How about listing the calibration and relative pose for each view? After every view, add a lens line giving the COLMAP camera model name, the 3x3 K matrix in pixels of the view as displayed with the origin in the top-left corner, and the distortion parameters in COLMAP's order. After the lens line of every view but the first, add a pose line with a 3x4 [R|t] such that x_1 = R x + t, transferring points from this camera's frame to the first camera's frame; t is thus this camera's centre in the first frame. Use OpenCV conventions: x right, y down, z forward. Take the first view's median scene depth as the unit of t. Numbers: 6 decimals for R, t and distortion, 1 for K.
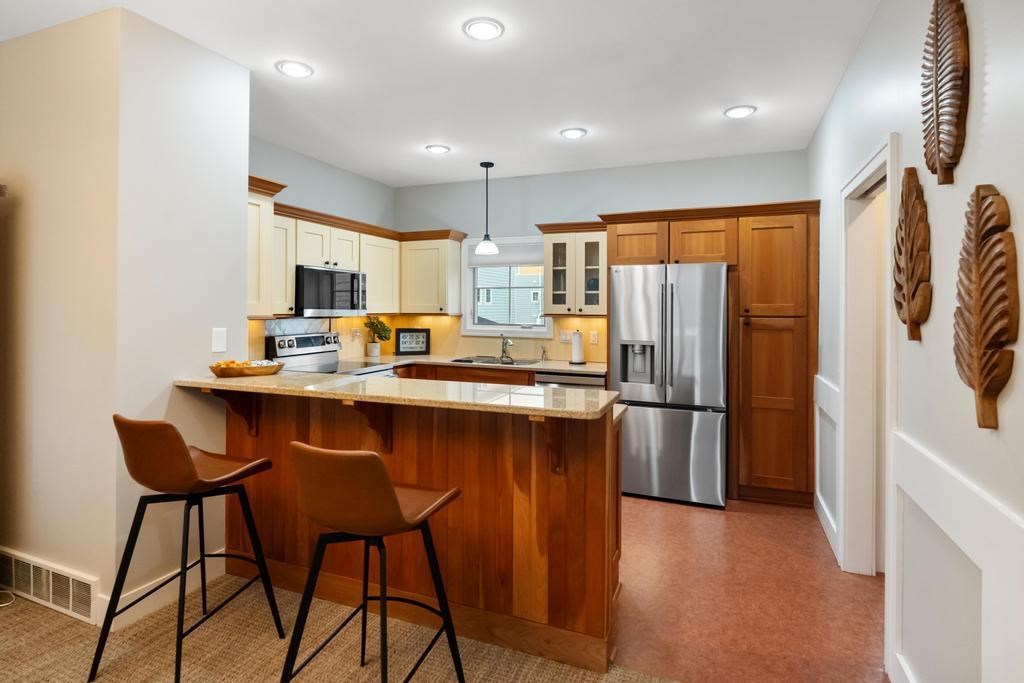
lens RADIAL K [[525.4, 0, 514.7], [0, 525.4, 307.1], [0, 0, 1]] dist [-0.000026, 0.000022]
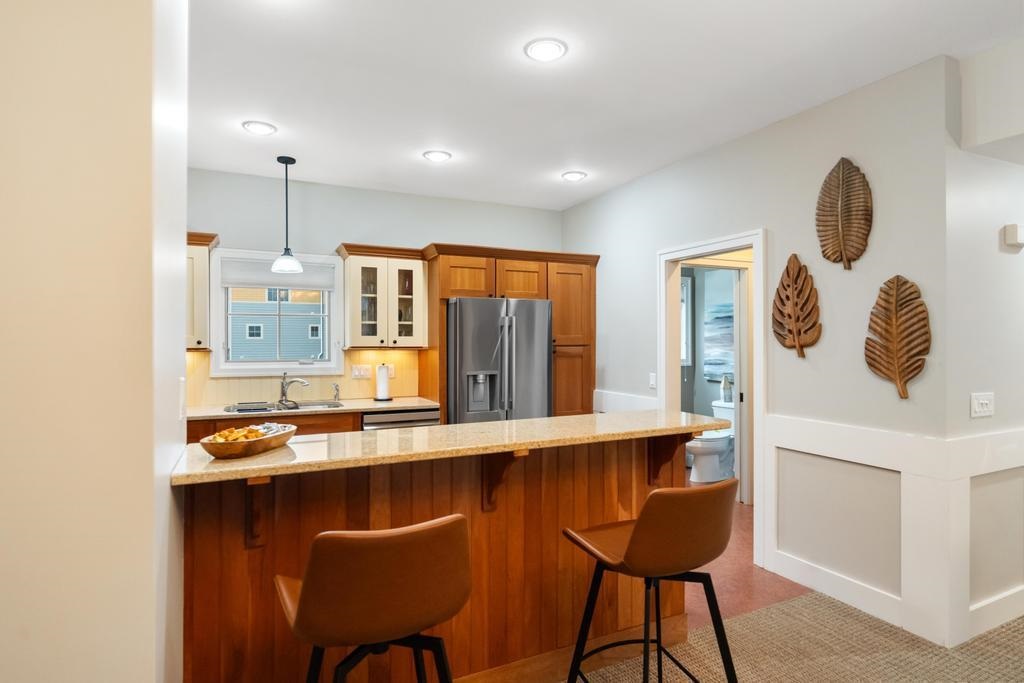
lens RADIAL K [[546.1, 0, 509.2], [0, 546.1, 340.3], [0, 0, 1]] dist [-0.000727, -0.000054]
pose [[0.675057, -0.006466, 0.737737, -0.481925], [0.003848, 0.999979, 0.005243, -0.001531], [-0.737756, -0.000700, 0.675067, 0.211642]]
